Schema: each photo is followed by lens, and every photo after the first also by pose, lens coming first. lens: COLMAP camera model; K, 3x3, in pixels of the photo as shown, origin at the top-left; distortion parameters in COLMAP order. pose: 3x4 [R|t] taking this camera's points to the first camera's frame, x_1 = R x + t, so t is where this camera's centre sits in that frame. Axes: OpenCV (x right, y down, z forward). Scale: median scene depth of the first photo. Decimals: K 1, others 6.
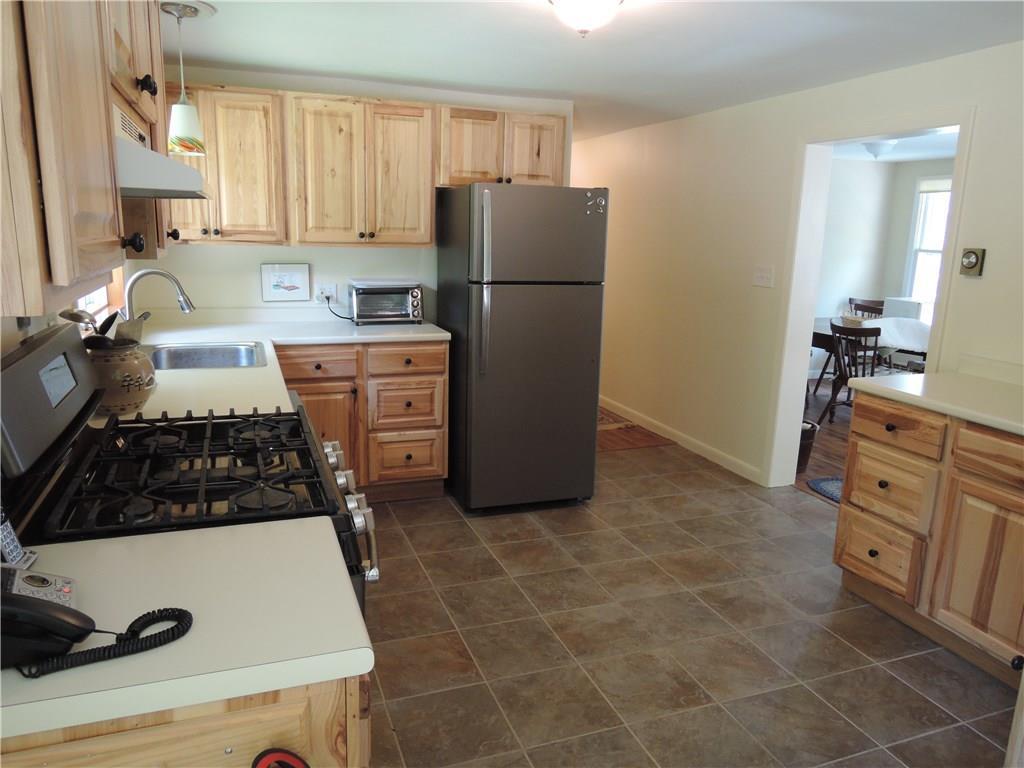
lens RADIAL K [[726.1, 0, 512.0], [0, 726.1, 384.0], [0, 0, 1]] dist [-0.003436, -0.004491]
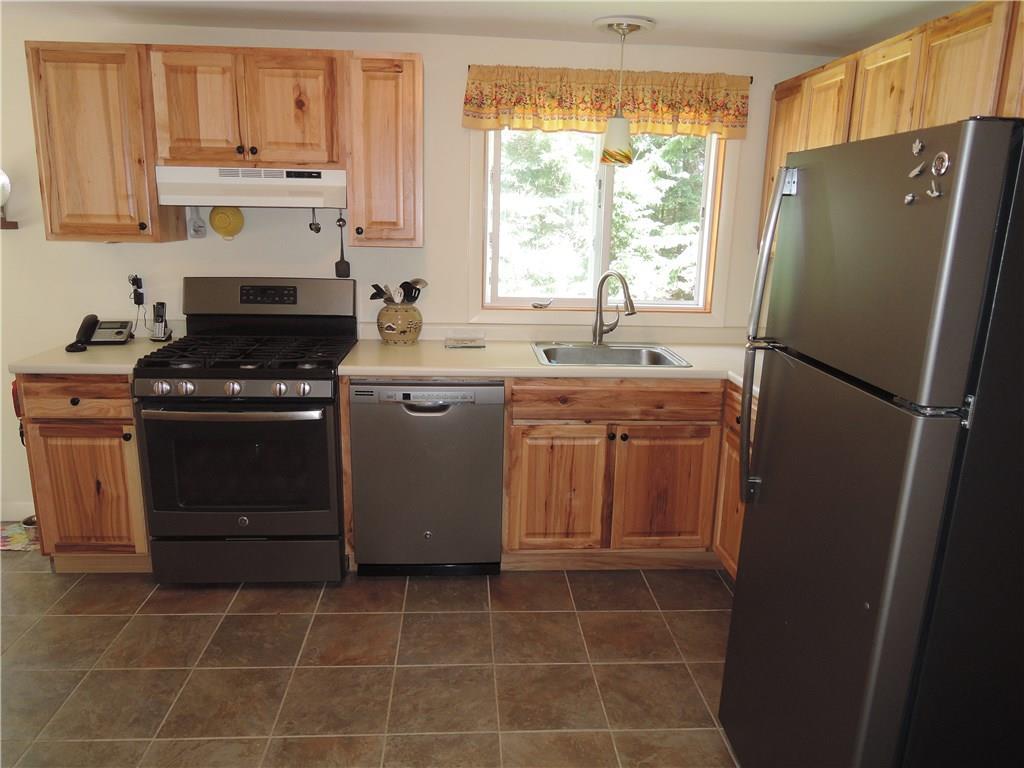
lens RADIAL K [[726.1, 0, 512.0], [0, 726.1, 384.0], [0, 0, 1]] dist [-0.003436, -0.004491]
pose [[-0.289724, 0.183743, -0.939307, 0.623107], [-0.228143, 0.939853, 0.254219, -0.242395], [0.929522, 0.287949, -0.230378, 1.140961]]
